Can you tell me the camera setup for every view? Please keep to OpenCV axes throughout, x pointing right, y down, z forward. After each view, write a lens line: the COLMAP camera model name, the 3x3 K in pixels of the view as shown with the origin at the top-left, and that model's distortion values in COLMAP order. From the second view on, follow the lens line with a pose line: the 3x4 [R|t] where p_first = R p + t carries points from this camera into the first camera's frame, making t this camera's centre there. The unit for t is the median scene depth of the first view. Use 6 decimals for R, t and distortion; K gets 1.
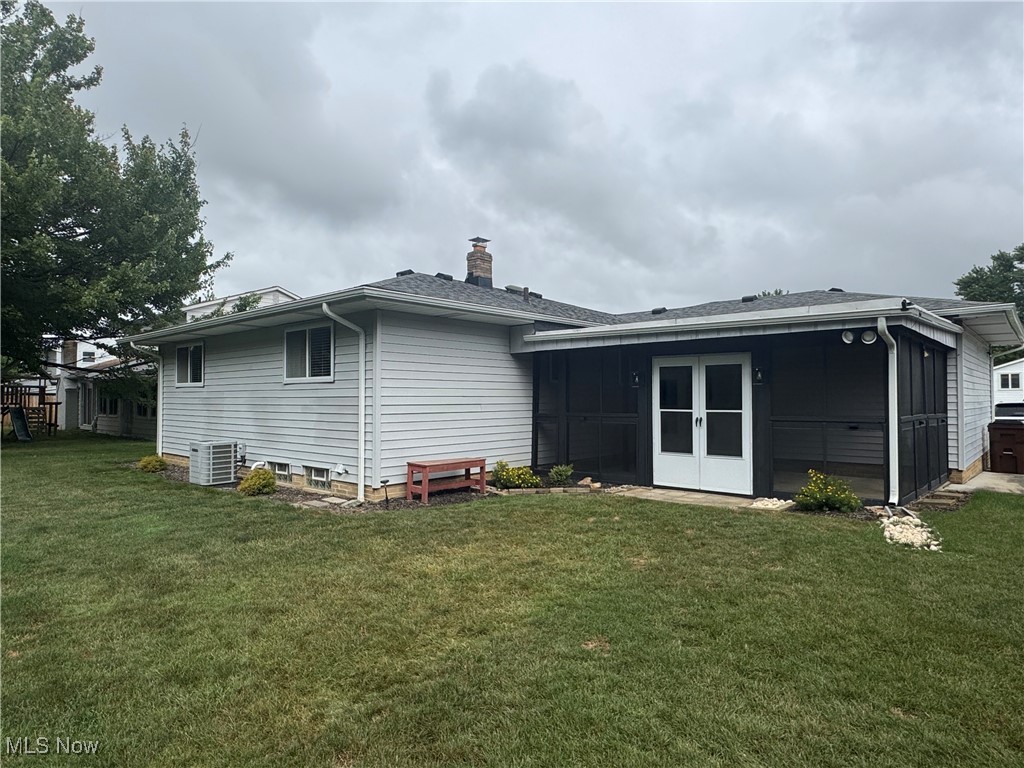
lens RADIAL K [[604.2, 0, 512.6], [0, 604.2, 386.8], [0, 0, 1]] dist [0.001294, -0.004543]
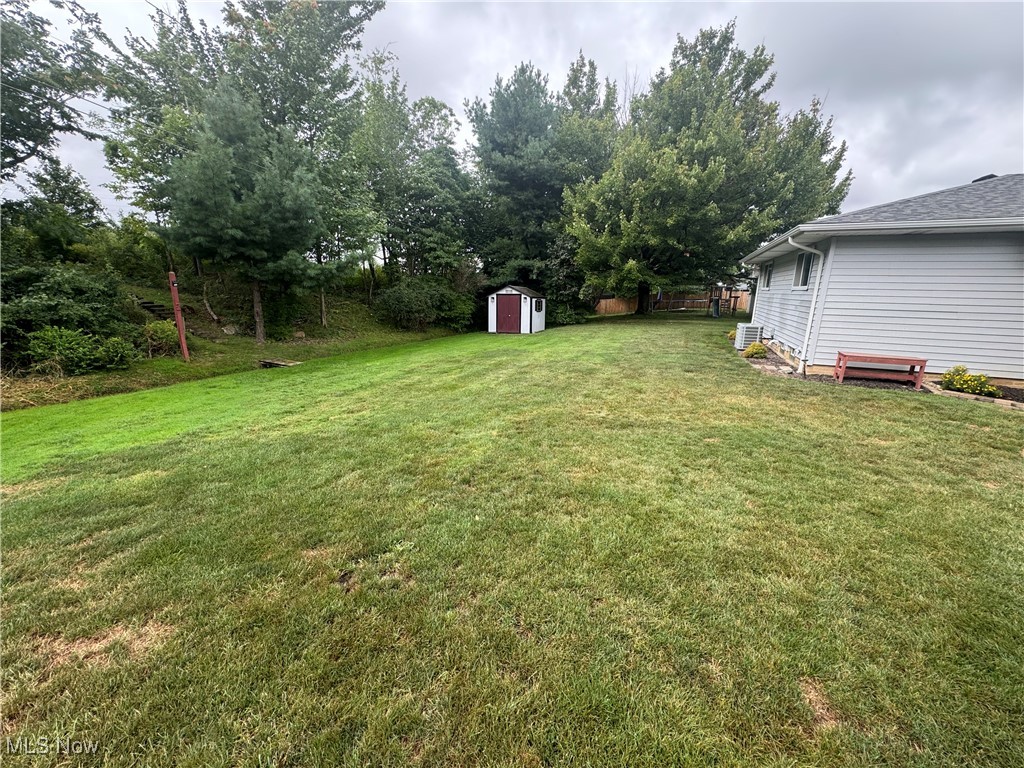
lens RADIAL K [[406.2, 0, 511.1], [0, 406.2, 385.3], [0, 0, 1]] dist [-0.008319, 0.001077]
pose [[0.312467, 0.228525, -0.922031, 0.386004], [0.001830, 0.970485, 0.241155, -0.019942], [0.949927, -0.077040, 0.302826, 0.005032]]
